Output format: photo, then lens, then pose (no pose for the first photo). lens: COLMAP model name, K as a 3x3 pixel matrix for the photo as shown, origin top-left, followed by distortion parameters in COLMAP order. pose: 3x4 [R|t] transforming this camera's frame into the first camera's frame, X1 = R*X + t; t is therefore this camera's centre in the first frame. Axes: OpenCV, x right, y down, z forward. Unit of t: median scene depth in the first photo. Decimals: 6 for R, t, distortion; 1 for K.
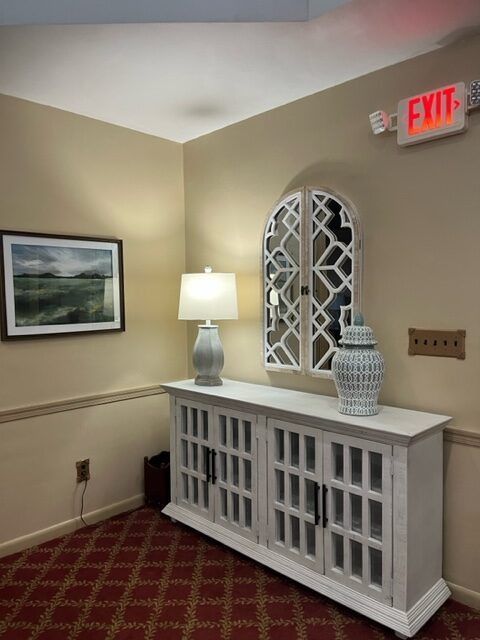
lens RADIAL K [[484.7, 0, 240.0], [0, 484.7, 320.0], [0, 0, 1]] dist [-0.004664, -0.002839]
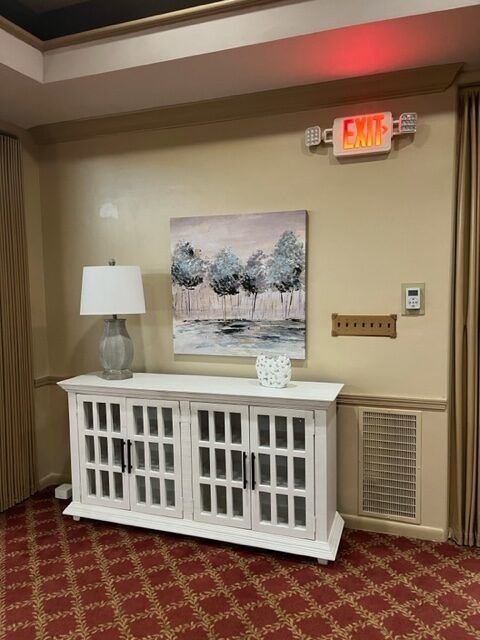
lens RADIAL K [[372.5, 0, 240.2], [0, 372.5, 322.8], [0, 0, 1]] dist [0.001516, 0.000386]
pose [[0.871288, -0.046643, 0.488550, -0.225603], [0.026792, 0.998510, 0.047548, -0.008714], [-0.490040, -0.028339, 0.871239, 0.219822]]
